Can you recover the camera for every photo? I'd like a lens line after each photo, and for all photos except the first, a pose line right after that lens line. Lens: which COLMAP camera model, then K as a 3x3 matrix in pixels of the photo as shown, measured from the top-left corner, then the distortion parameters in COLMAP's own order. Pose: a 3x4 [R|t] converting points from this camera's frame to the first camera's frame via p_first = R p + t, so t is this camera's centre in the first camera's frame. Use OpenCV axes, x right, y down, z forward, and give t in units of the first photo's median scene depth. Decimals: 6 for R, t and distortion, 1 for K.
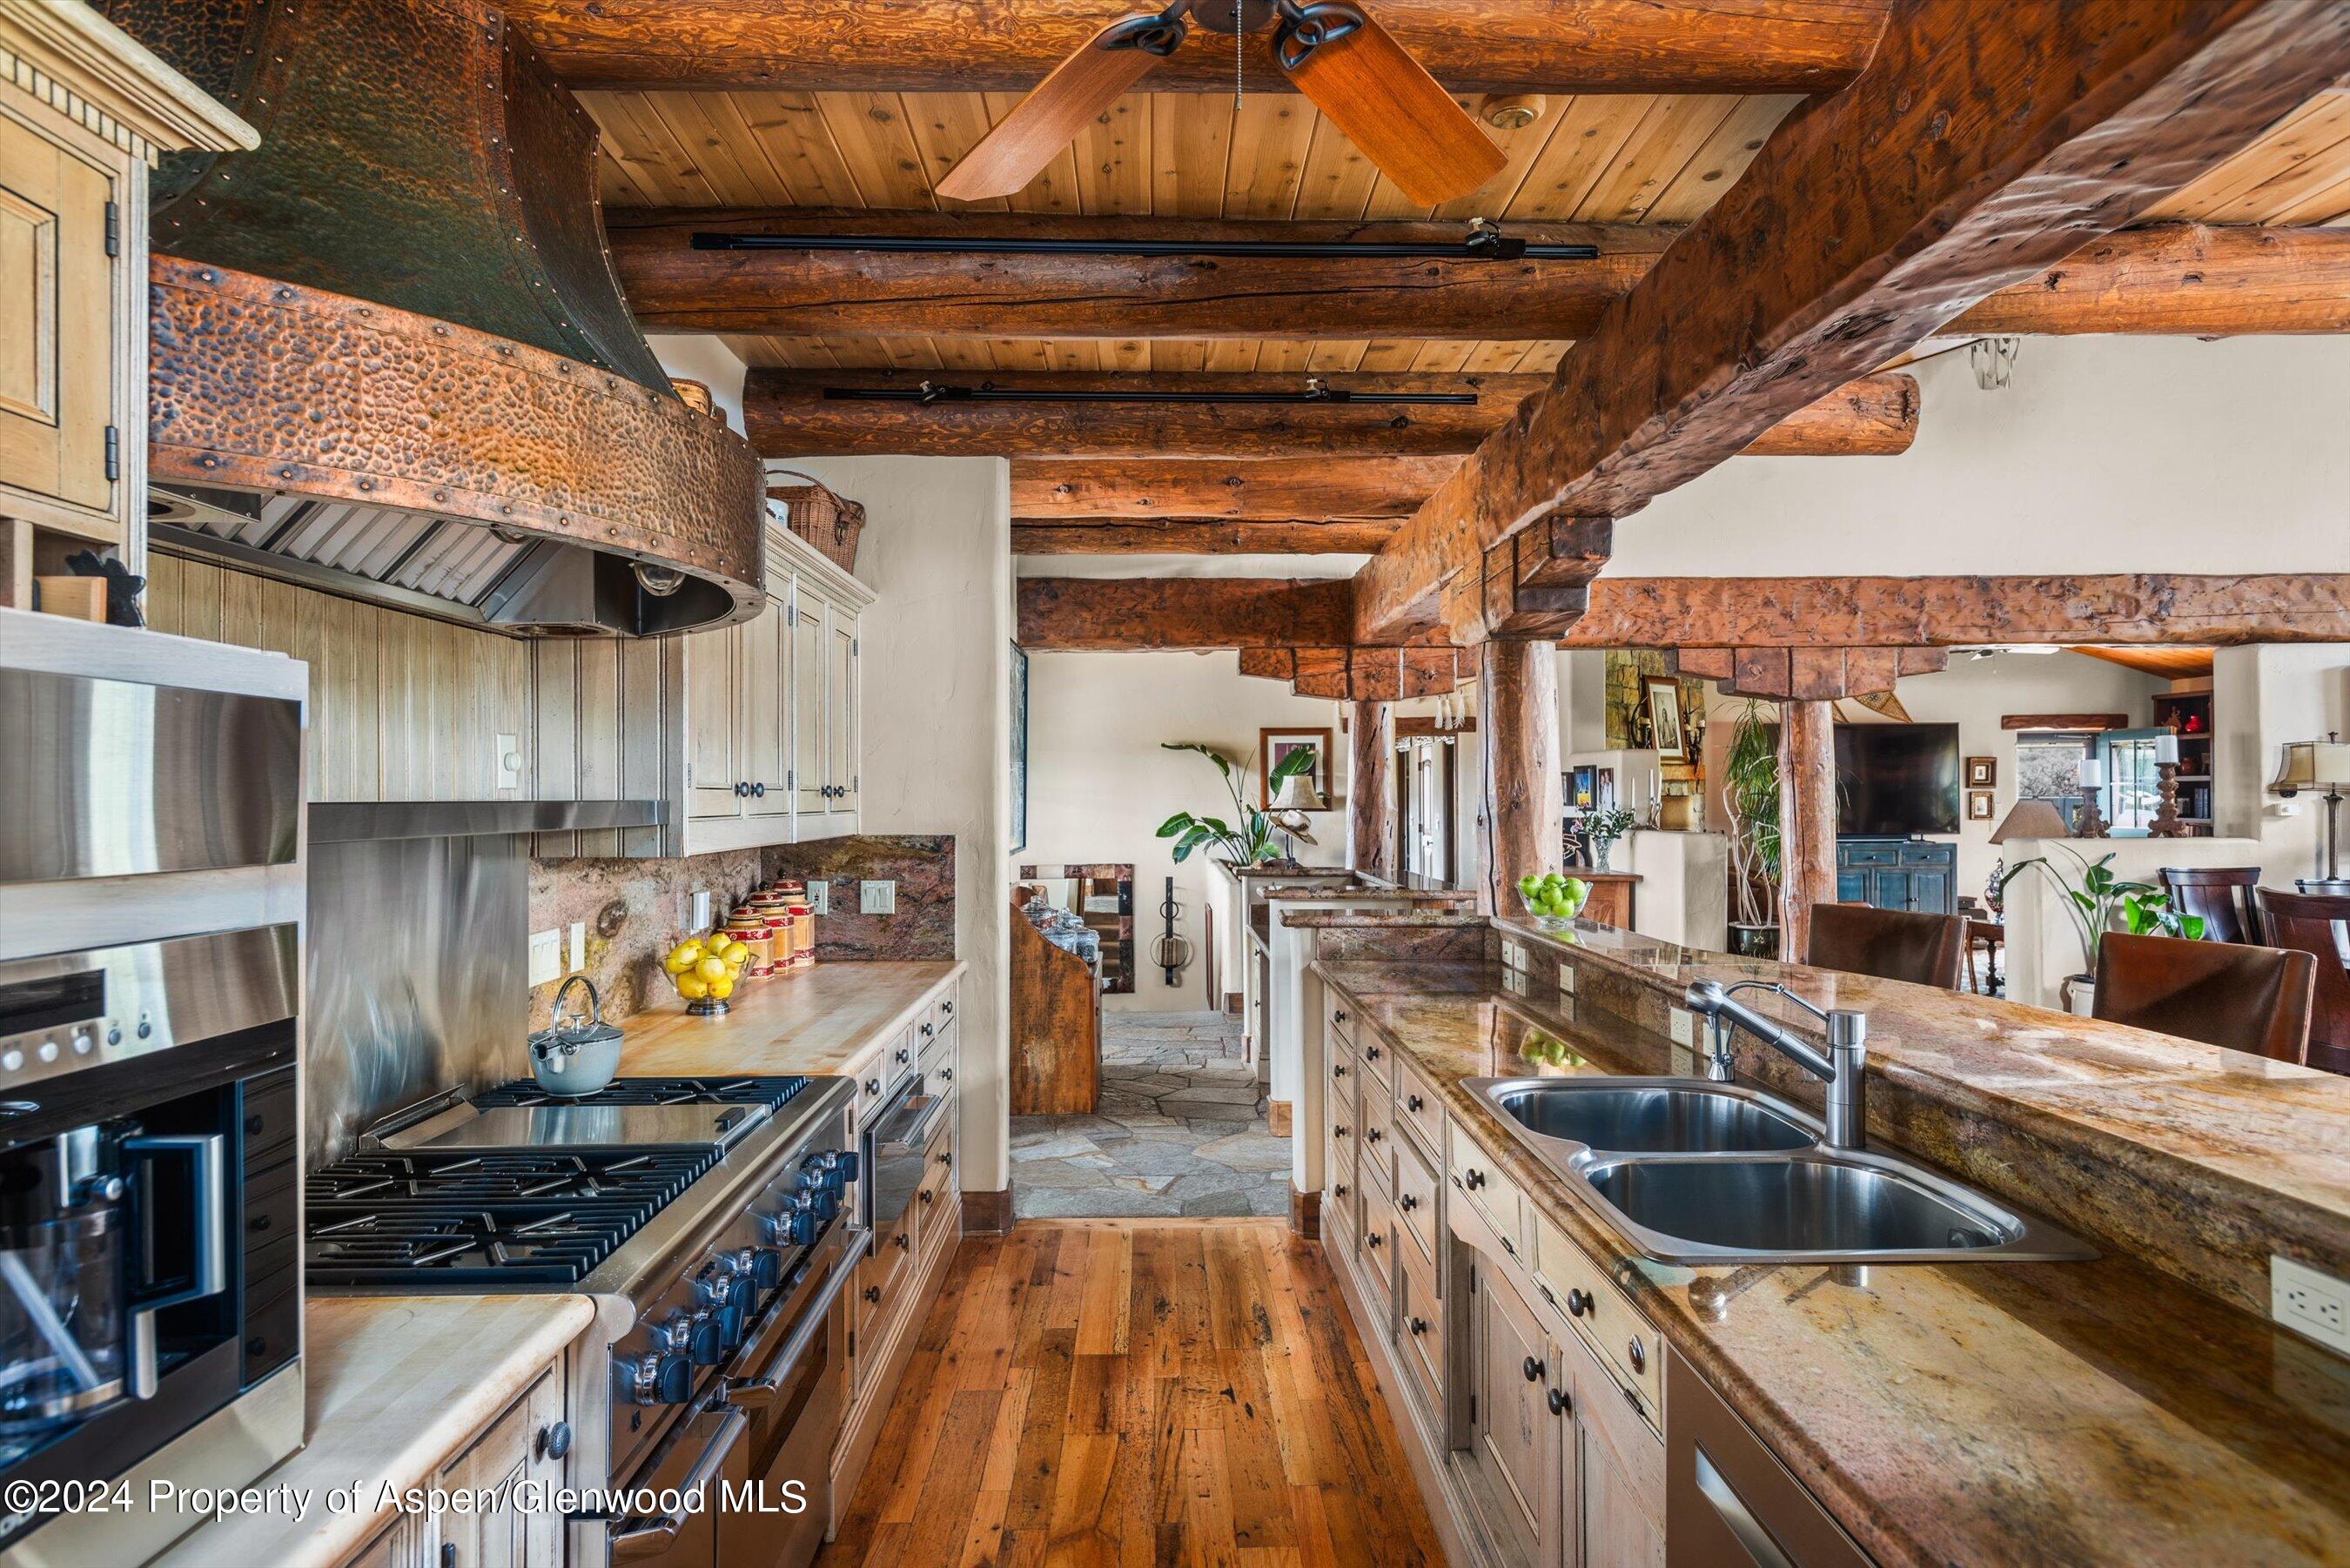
lens RADIAL K [[1160.0, 0, 1164.4], [0, 1160.0, 789.1], [0, 0, 1]] dist [-0.000656, -0.000544]
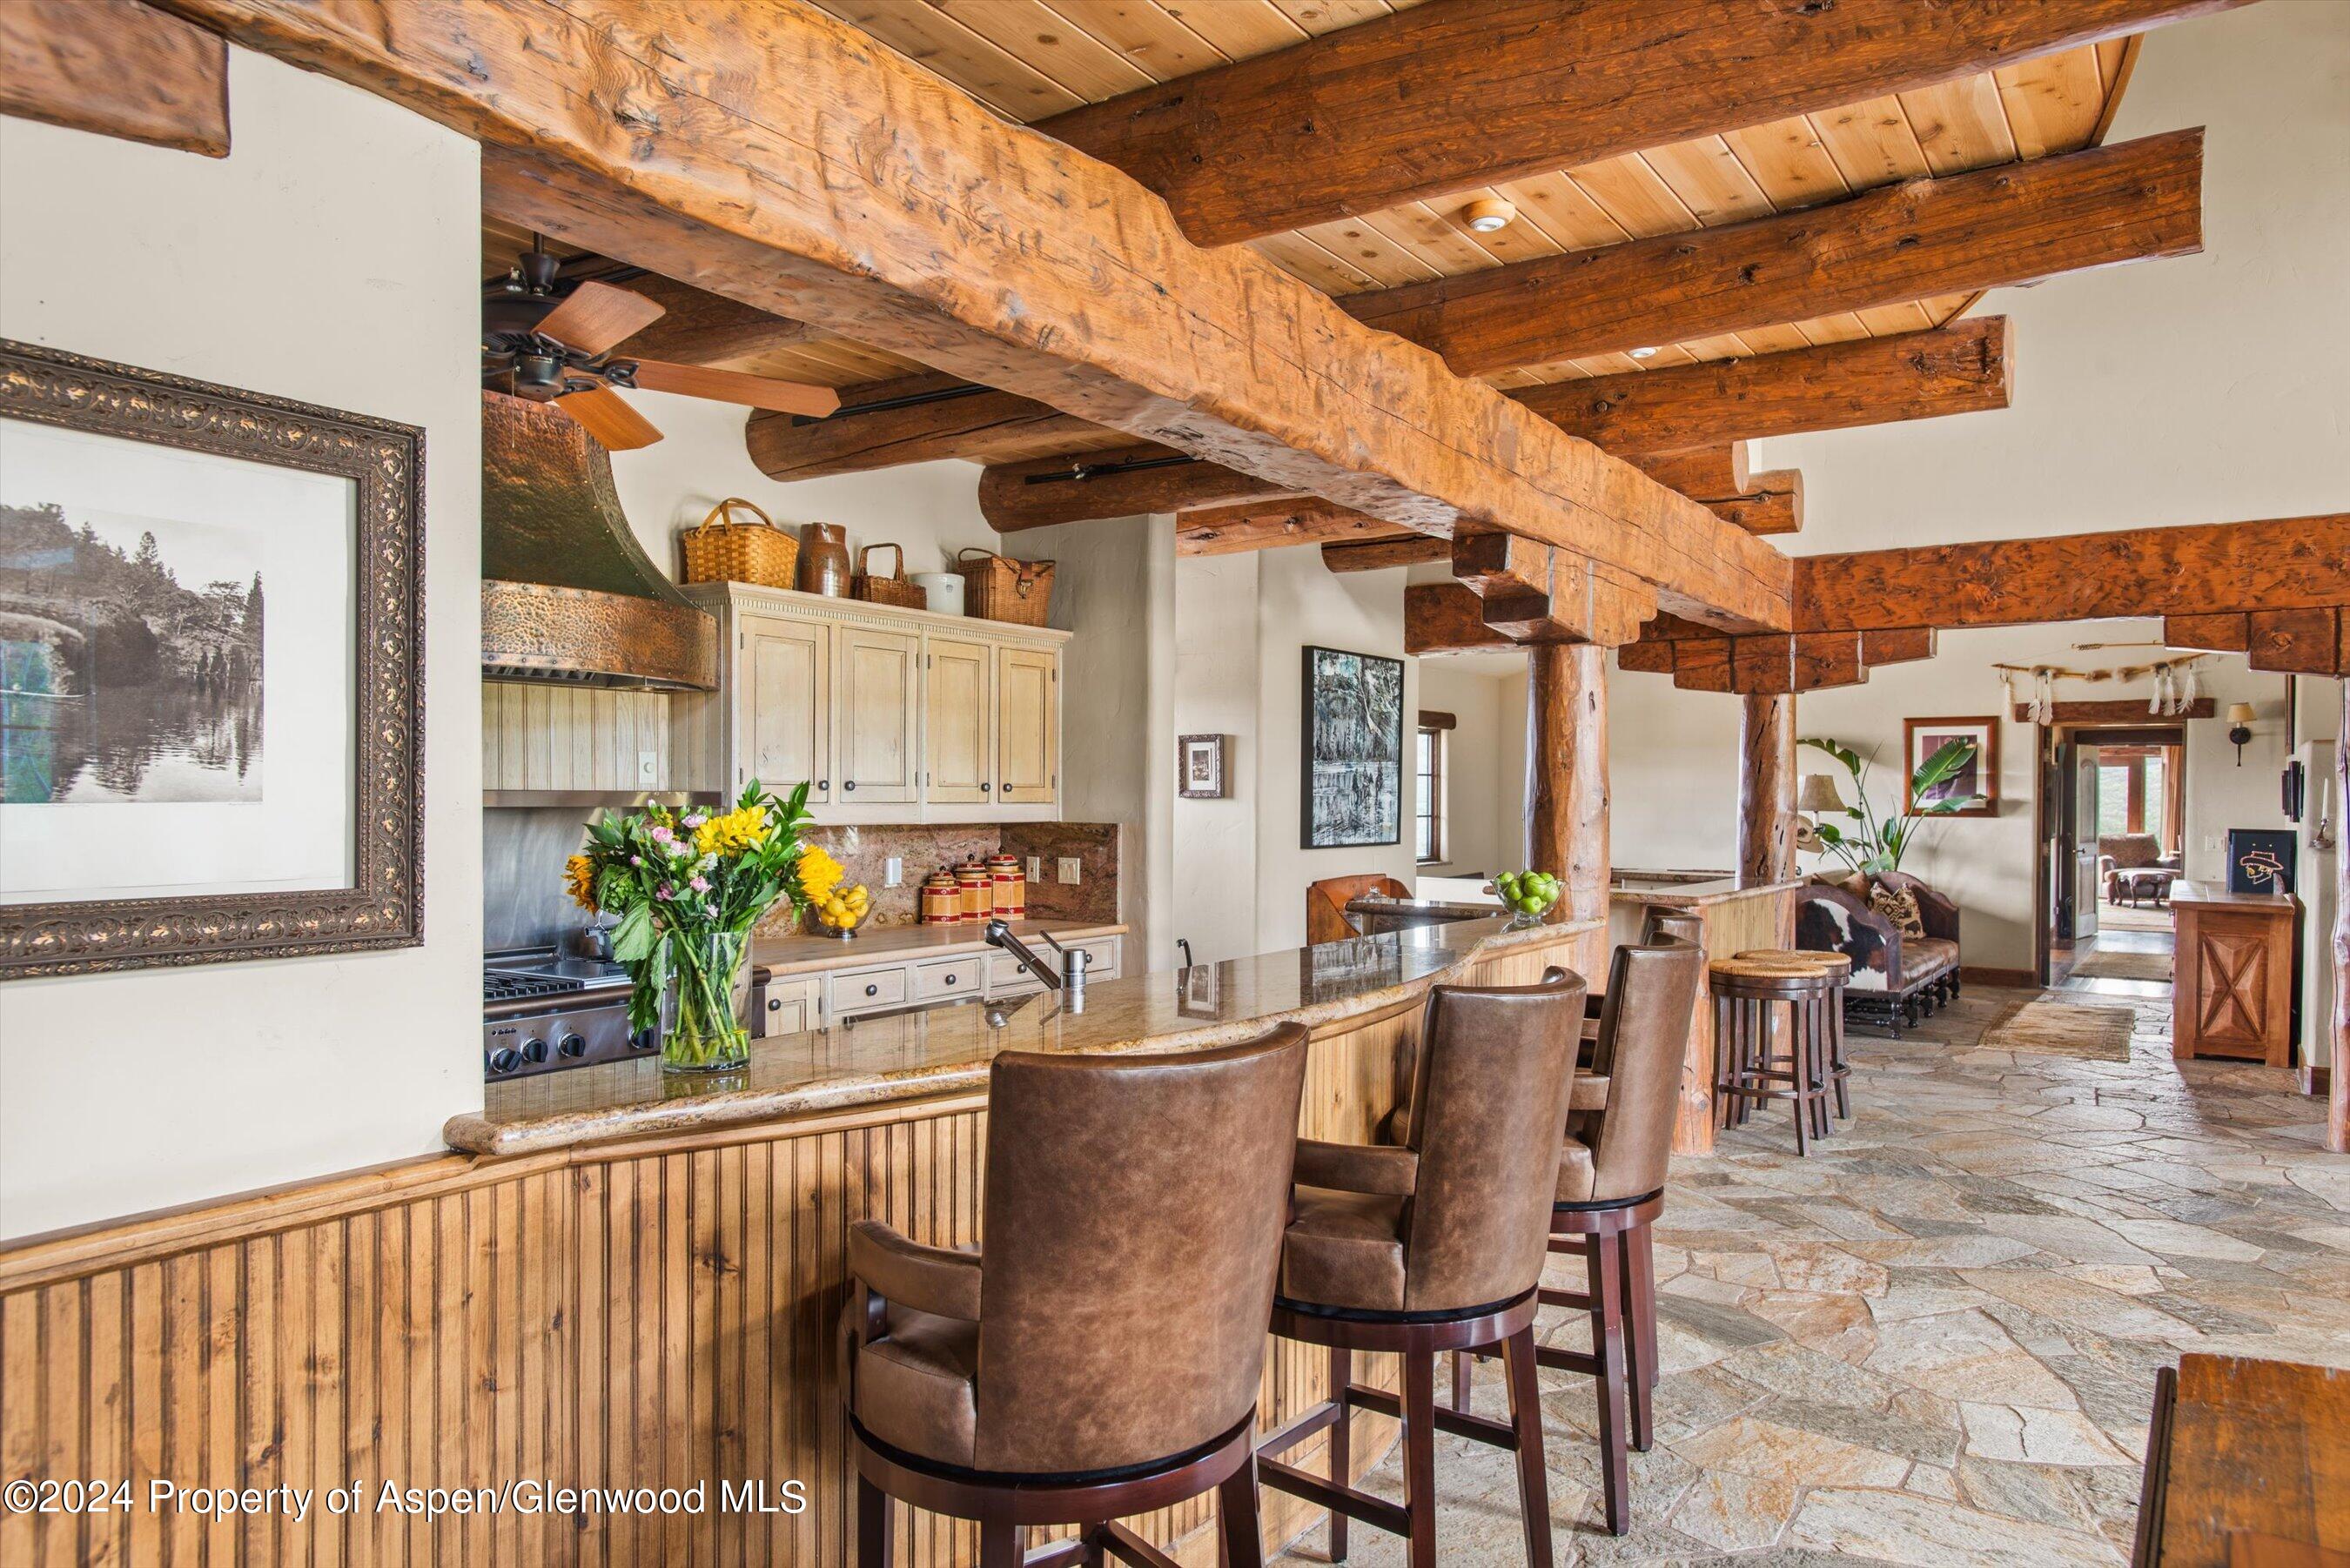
lens RADIAL K [[1160.0, 0, 1186.6], [0, 1160.0, 790.4], [0, 0, 1]] dist [-0.000656, -0.000544]
pose [[0.877463, 0.008348, -0.479572, 0.239903], [-0.006691, 0.999964, 0.005164, -0.001106], [0.479598, -0.001322, 0.877488, -0.025670]]
